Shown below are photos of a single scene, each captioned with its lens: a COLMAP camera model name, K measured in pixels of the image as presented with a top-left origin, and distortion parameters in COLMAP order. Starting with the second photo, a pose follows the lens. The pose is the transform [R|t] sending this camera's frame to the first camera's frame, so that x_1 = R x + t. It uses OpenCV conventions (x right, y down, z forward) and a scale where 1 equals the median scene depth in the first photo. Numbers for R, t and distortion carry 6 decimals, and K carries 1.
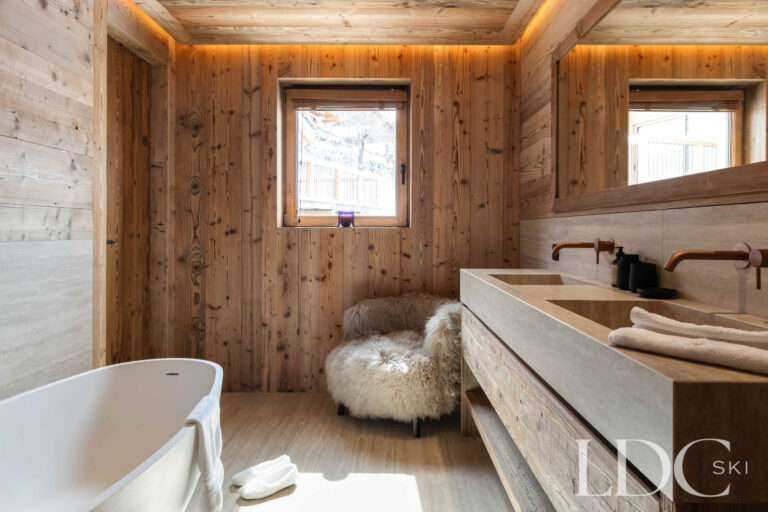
lens RADIAL K [[515.2, 0, 382.9], [0, 515.2, 222.2], [0, 0, 1]] dist [-0.003675, 0.005070]
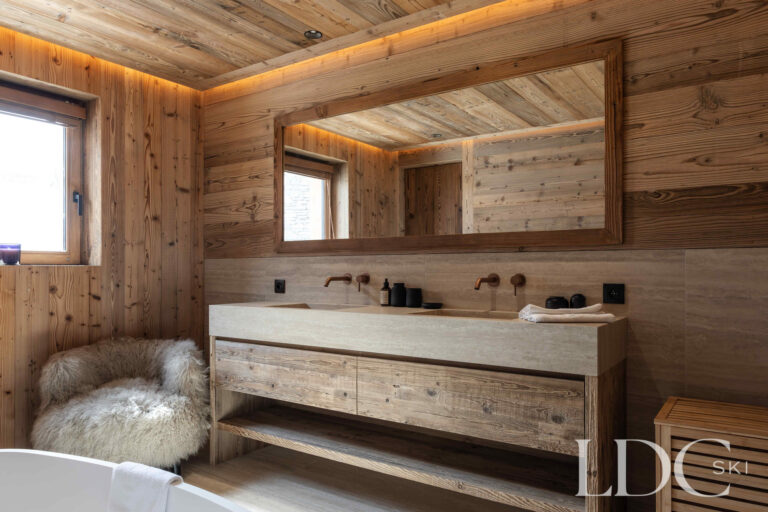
lens RADIAL K [[544.6, 0, 382.6], [0, 544.6, 258.9], [0, 0, 1]] dist [0.007457, 0.003220]
pose [[0.562074, 0.011769, 0.827003, -0.445801], [-0.008680, 0.999928, -0.008330, 0.002546], [-0.827041, -0.002497, 0.562136, 0.074222]]
